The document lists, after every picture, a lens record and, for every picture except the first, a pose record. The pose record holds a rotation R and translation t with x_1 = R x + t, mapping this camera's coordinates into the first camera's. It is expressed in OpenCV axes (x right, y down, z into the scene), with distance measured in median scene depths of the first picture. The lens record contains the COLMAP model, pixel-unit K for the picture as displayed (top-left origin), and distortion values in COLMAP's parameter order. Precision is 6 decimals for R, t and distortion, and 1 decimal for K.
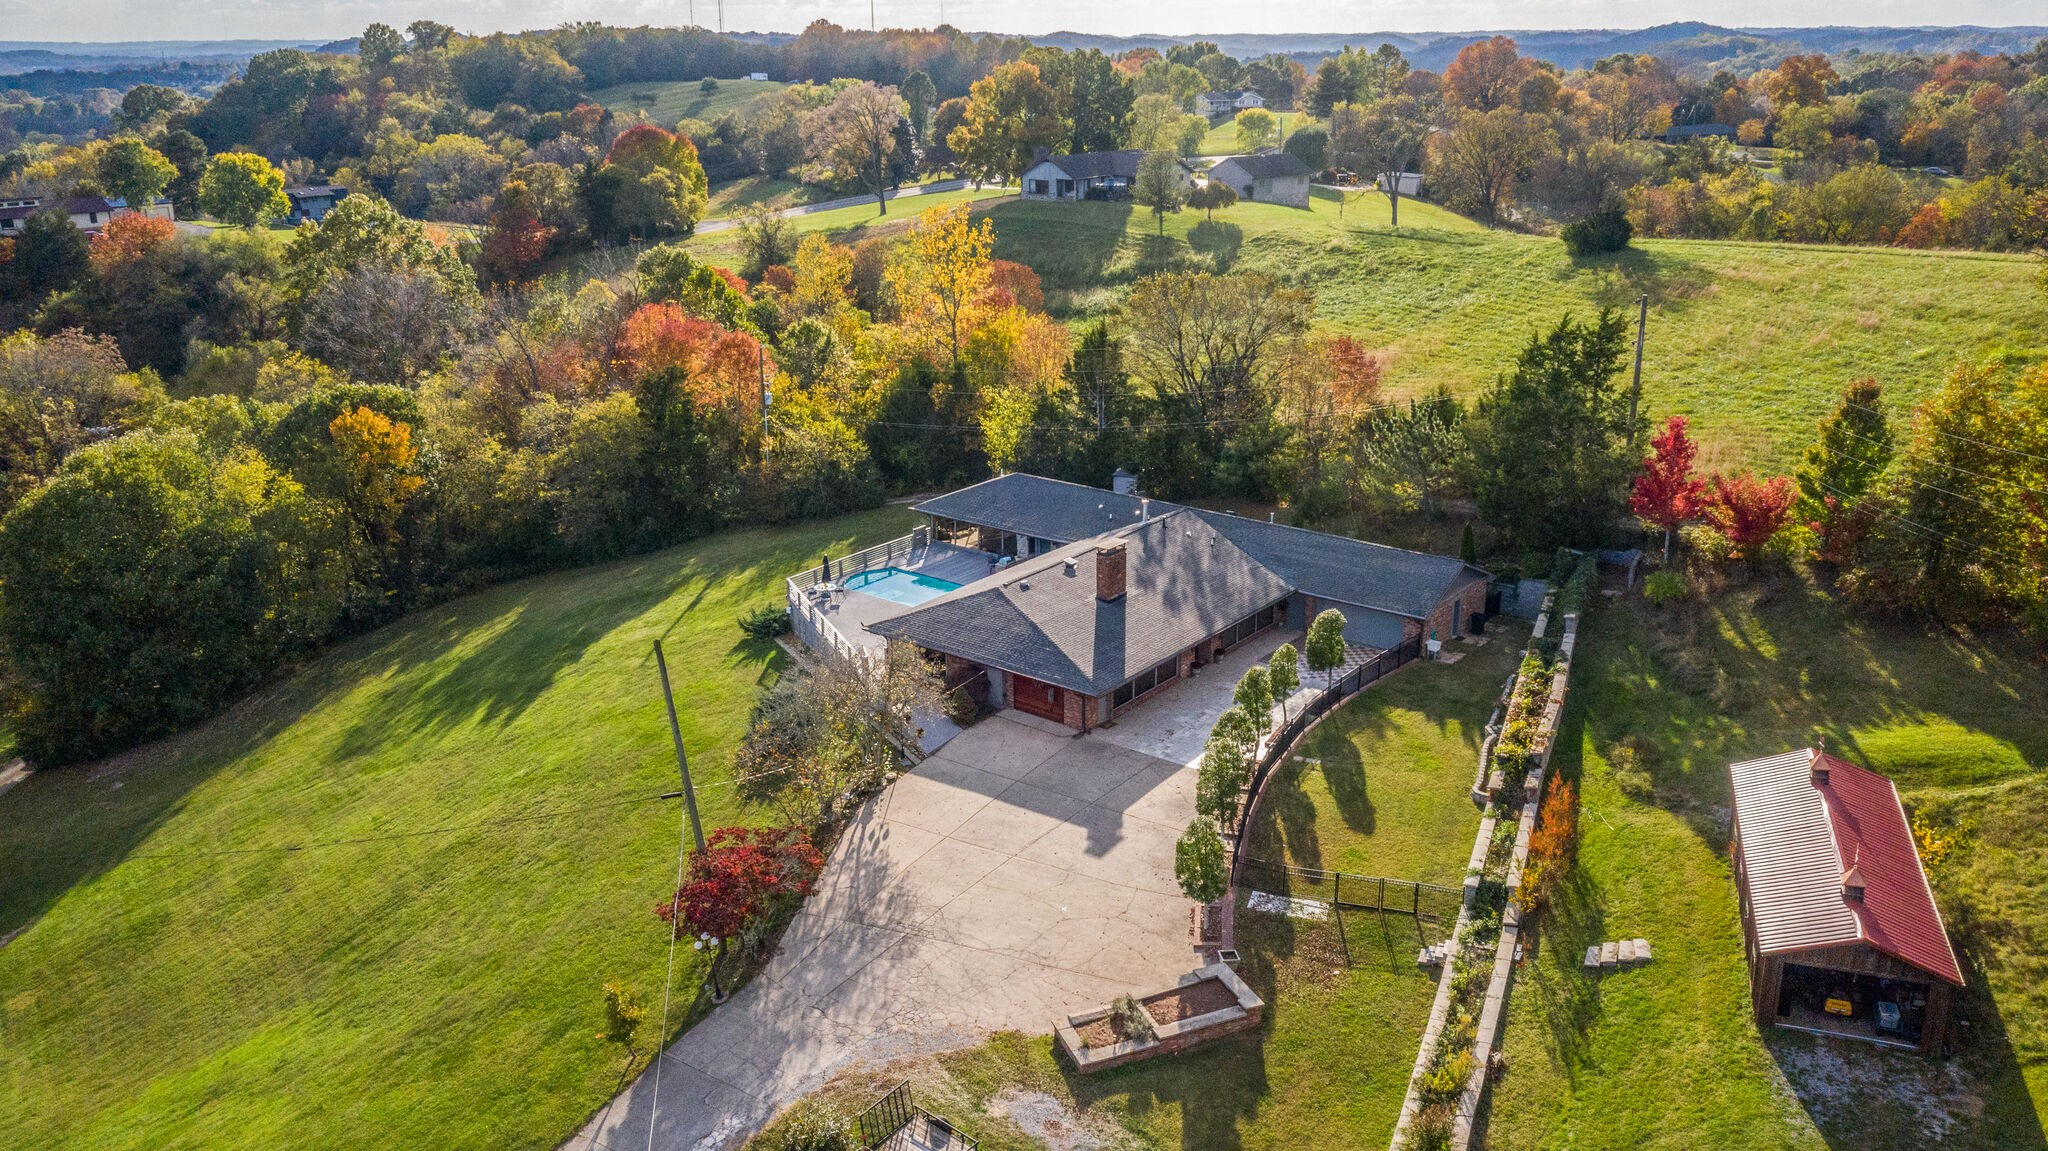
lens RADIAL K [[1490.8, 0, 1024.0], [0, 1490.8, 575.5], [0, 0, 1]] dist [0.003155, -0.000740]
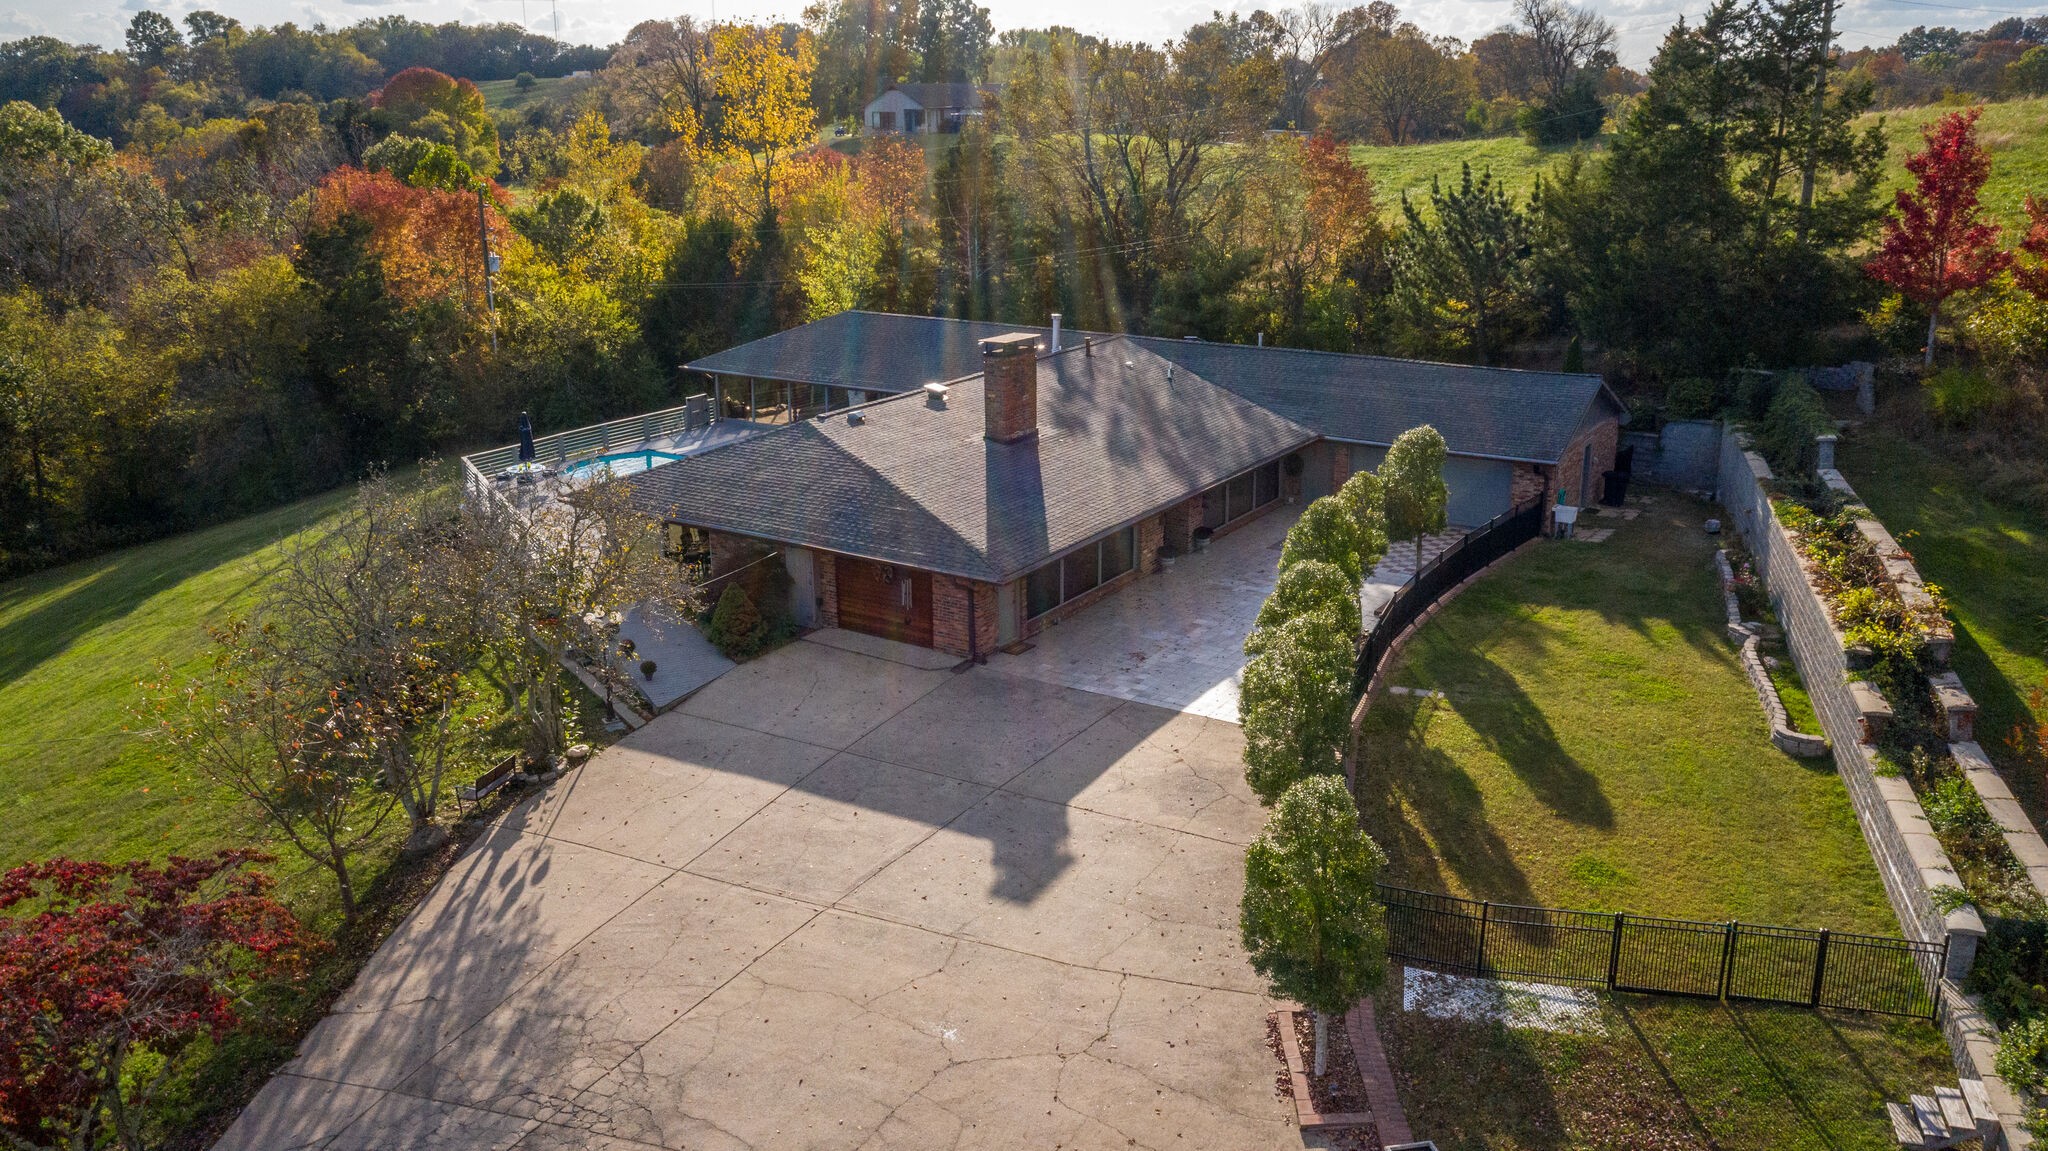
lens RADIAL K [[1537.5, 0, 985.7], [0, 1537.5, 584.2], [0, 0, 1]] dist [-0.010206, 0.002864]
pose [[0.997428, -0.028710, 0.065675, 0.009777], [0.030085, 0.999346, -0.020041, 0.085139], [-0.065057, 0.021965, 0.997640, 0.447744]]
